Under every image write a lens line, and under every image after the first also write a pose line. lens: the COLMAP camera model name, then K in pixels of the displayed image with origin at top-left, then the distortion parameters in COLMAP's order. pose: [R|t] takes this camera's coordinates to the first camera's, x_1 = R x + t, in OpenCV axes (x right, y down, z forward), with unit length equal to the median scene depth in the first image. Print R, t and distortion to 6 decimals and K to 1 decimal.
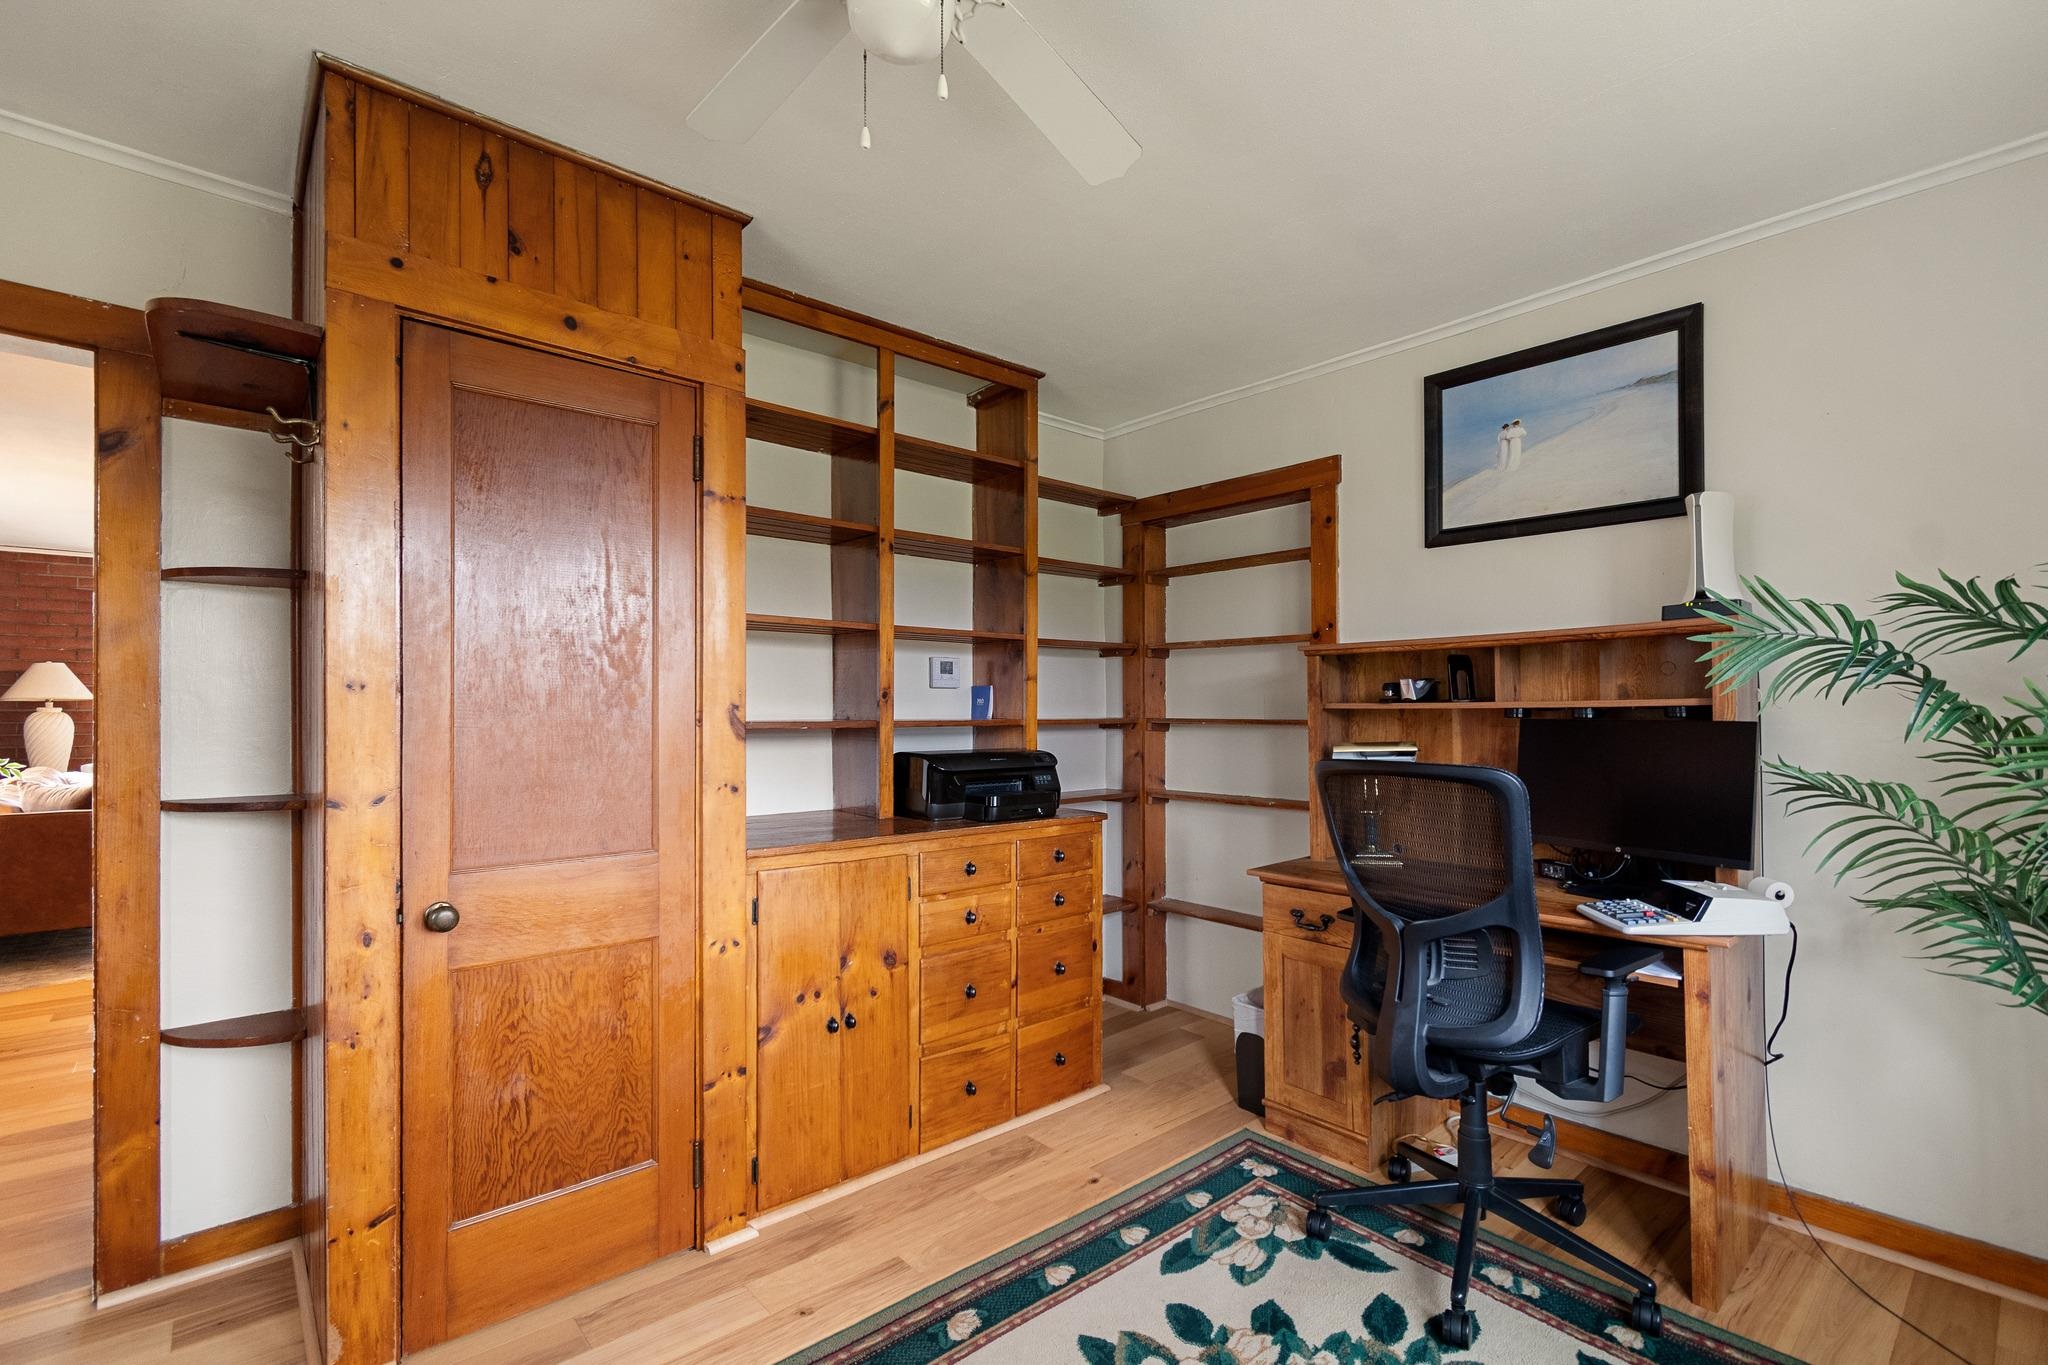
lens RADIAL K [[934.9, 0, 1033.2], [0, 934.9, 713.6], [0, 0, 1]] dist [0.002364, -0.000021]
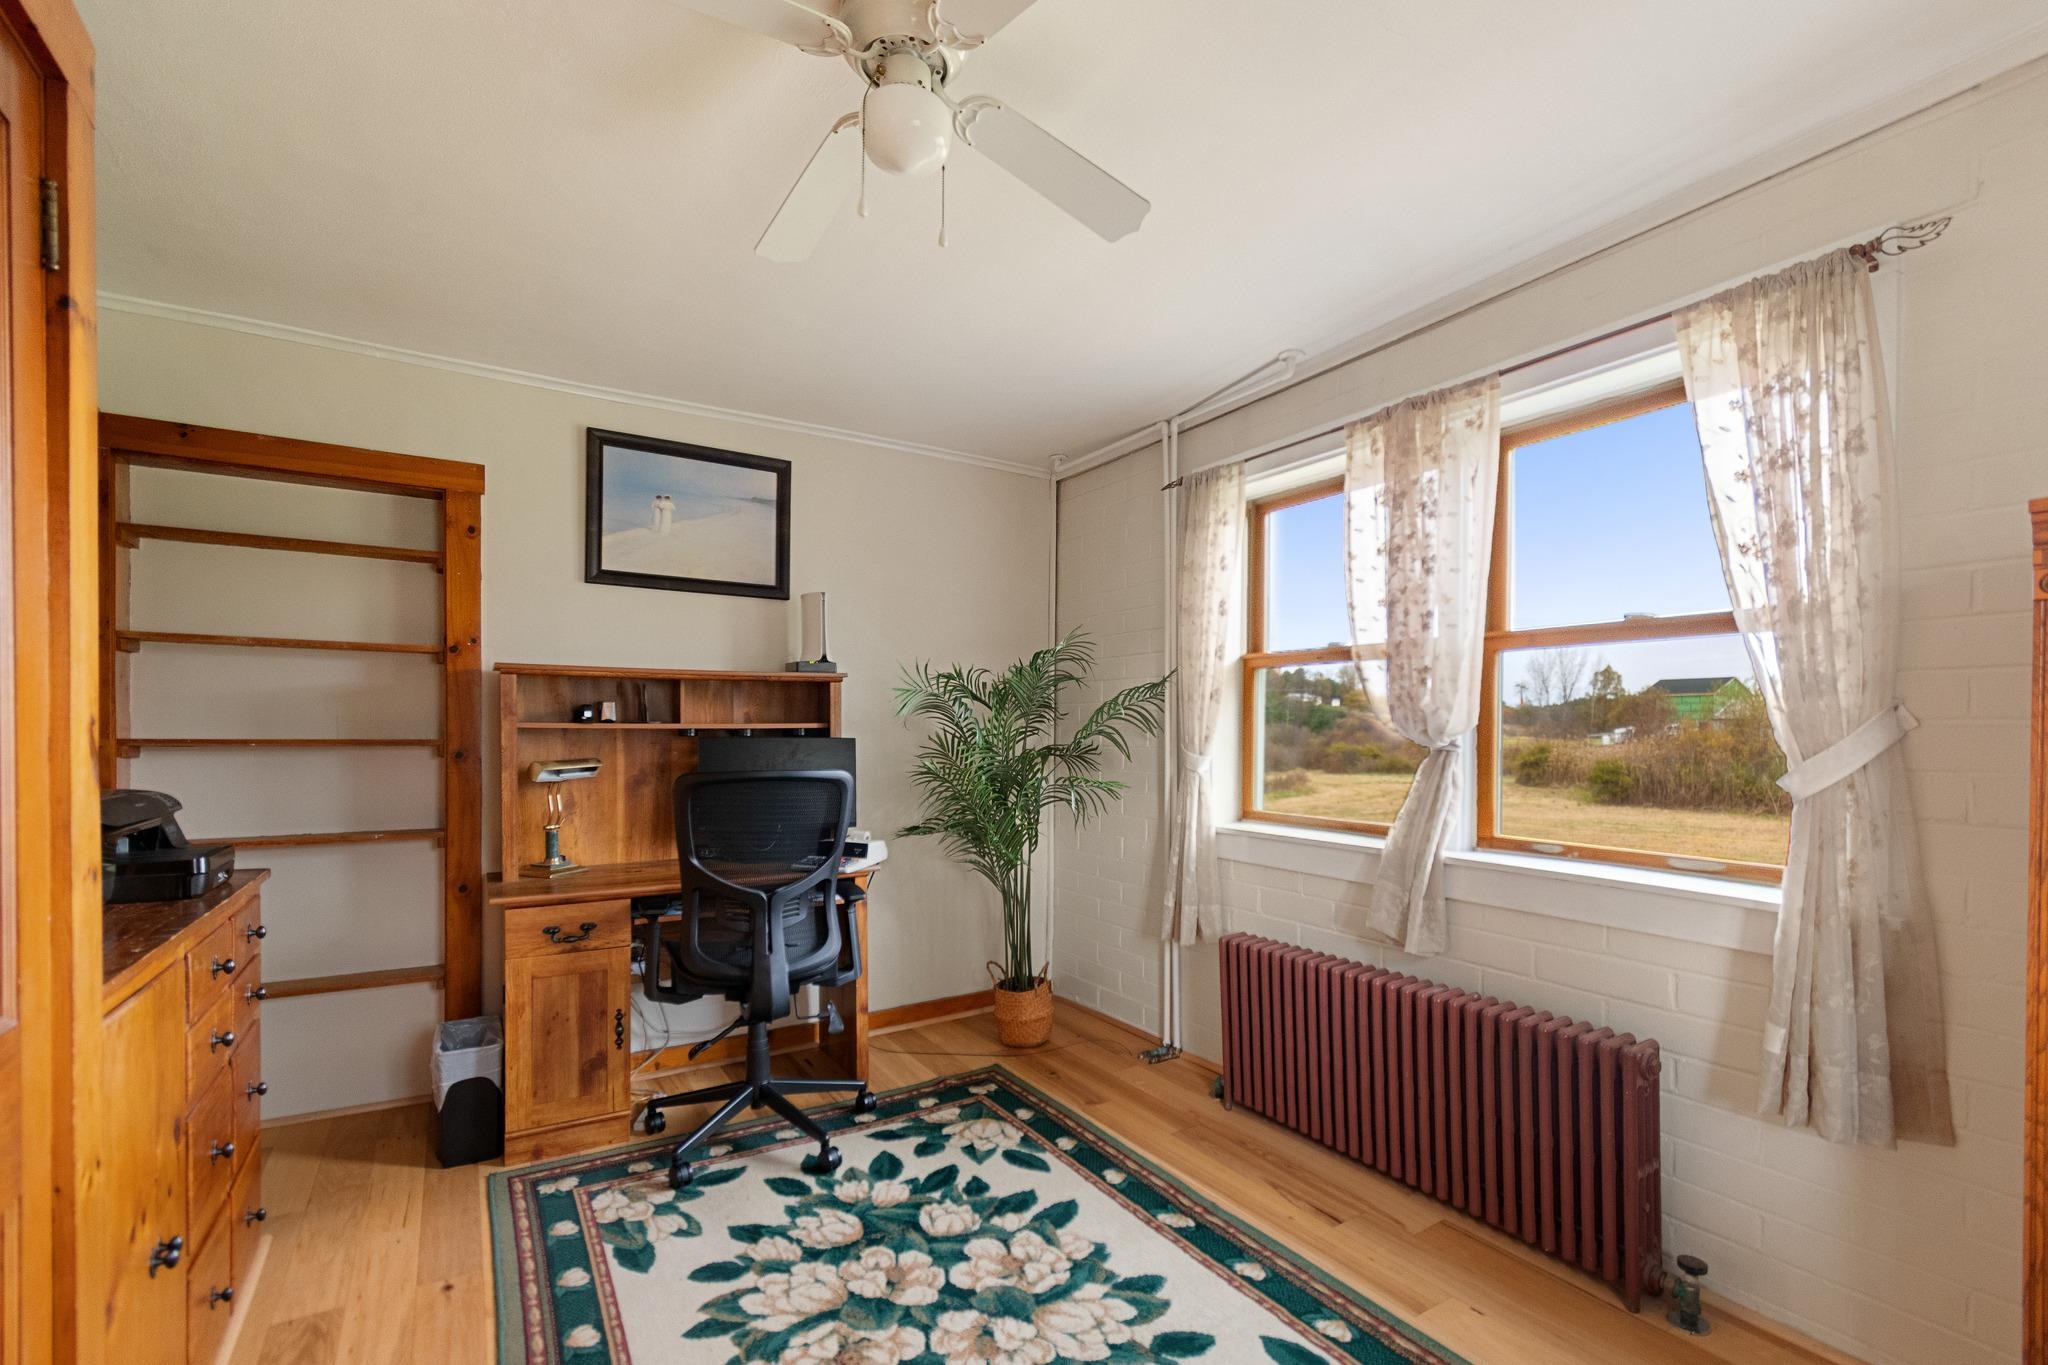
lens RADIAL K [[912.4, 0, 1072.6], [0, 912.4, 747.0], [0, 0, 1]] dist [0.000445, 0.000024]
pose [[0.134906, -0.016968, 0.990713, -0.635034], [-0.001539, 0.999849, 0.017334, -0.002997], [-0.990857, -0.003863, 0.134860, 0.317157]]
